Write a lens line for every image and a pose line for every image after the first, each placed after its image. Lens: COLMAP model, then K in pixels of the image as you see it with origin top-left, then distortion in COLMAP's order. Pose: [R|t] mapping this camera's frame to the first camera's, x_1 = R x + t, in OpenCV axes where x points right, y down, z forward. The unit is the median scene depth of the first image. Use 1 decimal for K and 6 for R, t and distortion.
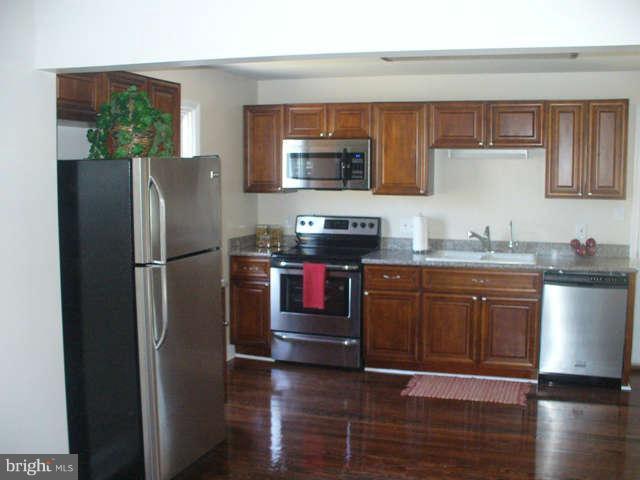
lens RADIAL K [[732.5, 0, 309.4], [0, 732.5, 242.1], [0, 0, 1]] dist [-0.260332, 0.333955]
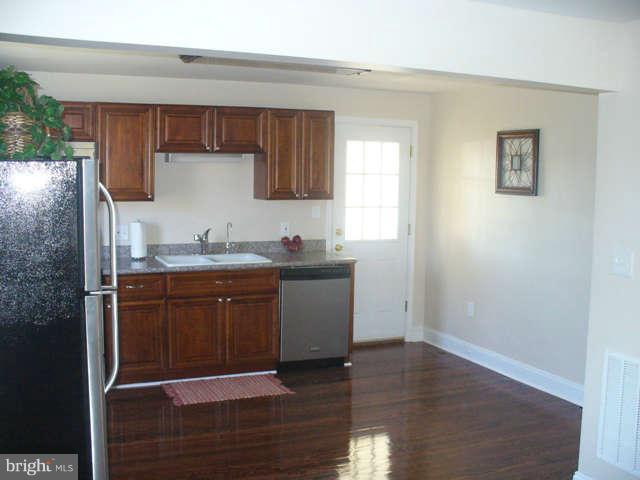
lens RADIAL K [[732.5, 0, 309.4], [0, 732.5, 242.1], [0, 0, 1]] dist [-0.260332, 0.333955]
pose [[0.741586, -0.056147, 0.668504, -0.346965], [0.058510, 0.998107, 0.018924, -0.015025], [-0.668301, 0.025080, 0.743468, 0.144958]]
